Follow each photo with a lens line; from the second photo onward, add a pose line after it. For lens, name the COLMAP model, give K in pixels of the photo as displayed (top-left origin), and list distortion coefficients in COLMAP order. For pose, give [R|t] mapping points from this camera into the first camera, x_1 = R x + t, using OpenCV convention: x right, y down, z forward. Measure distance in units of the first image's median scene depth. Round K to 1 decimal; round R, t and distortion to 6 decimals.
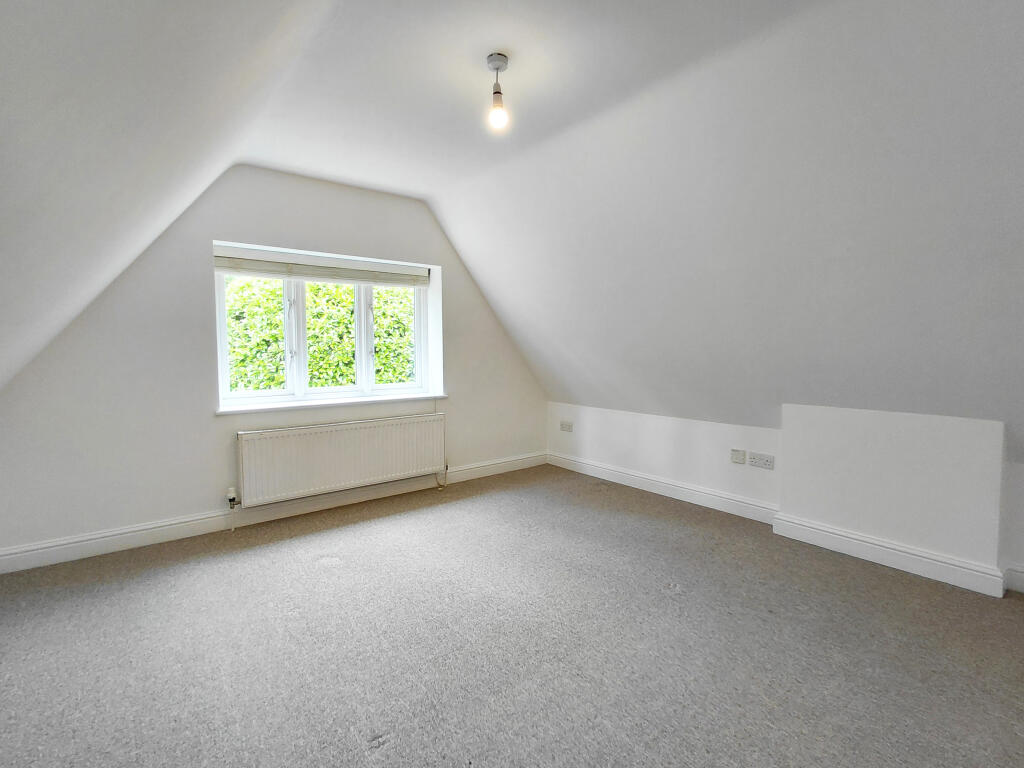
lens RADIAL K [[469.3, 0, 505.3], [0, 469.3, 378.7], [0, 0, 1]] dist [0.004387, 0.000180]
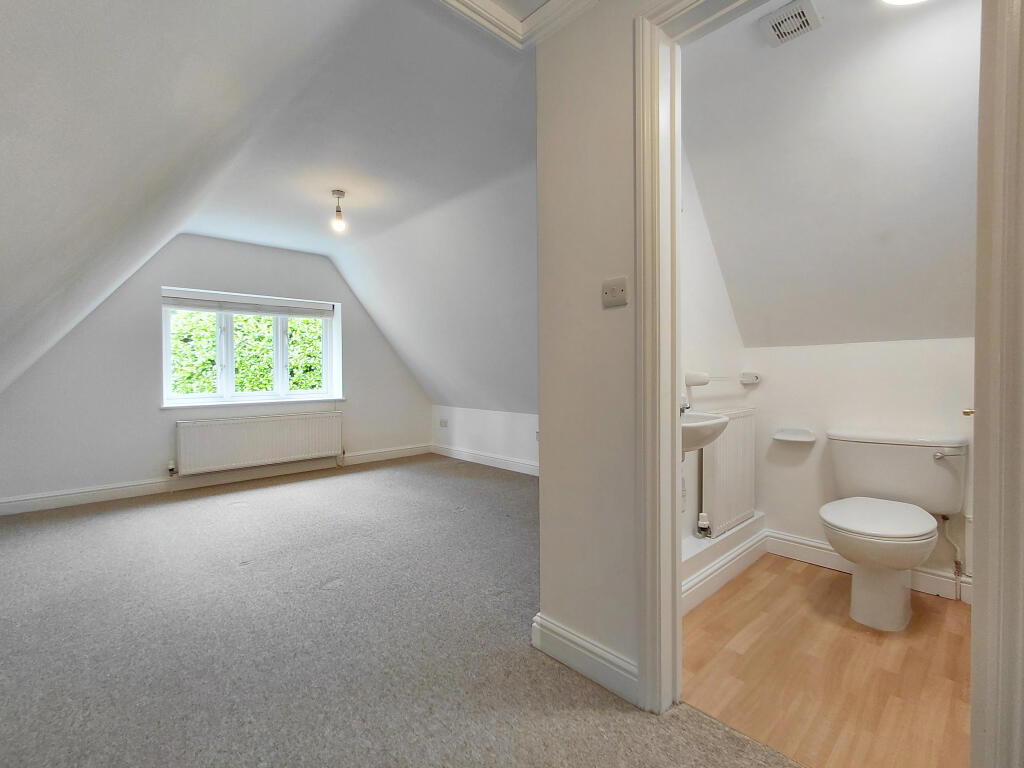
lens RADIAL K [[469.3, 0, 518.6], [0, 469.3, 383.2], [0, 0, 1]] dist [0.004387, 0.000180]
pose [[0.995932, -0.003231, 0.090048, 0.243310], [0.006857, 0.999177, -0.039986, 0.047199], [-0.089845, 0.040441, 0.995134, -0.374905]]
